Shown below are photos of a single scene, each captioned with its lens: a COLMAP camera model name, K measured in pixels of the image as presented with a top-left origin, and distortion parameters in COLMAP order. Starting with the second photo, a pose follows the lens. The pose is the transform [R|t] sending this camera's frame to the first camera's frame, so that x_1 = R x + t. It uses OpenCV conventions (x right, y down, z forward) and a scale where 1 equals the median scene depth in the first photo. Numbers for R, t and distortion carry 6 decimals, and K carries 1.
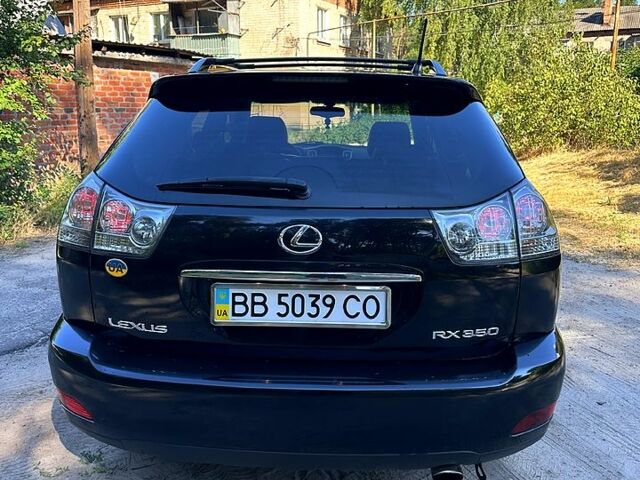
lens RADIAL K [[590.7, 0, 320.0], [0, 590.7, 240.0], [0, 0, 1]] dist [0.143620, -0.206993]
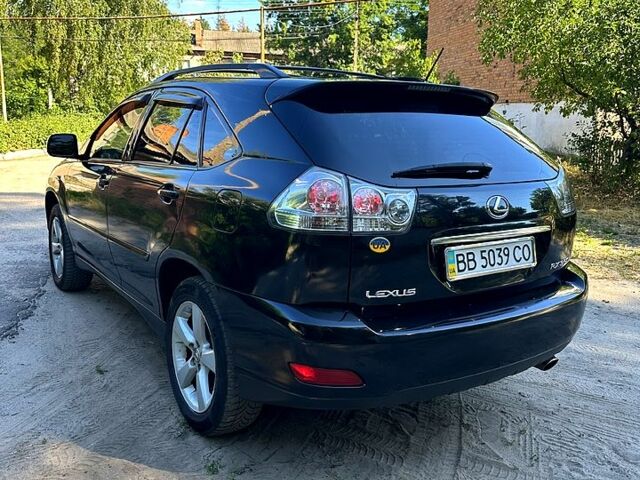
lens RADIAL K [[590.7, 0, 320.0], [0, 590.7, 240.0], [0, 0, 1]] dist [0.143620, -0.206993]
pose [[0.817821, -0.107221, 0.565395, -1.090895], [0.117879, 0.992869, 0.017781, 0.002182], [-0.563270, 0.052106, 0.824628, 0.113065]]
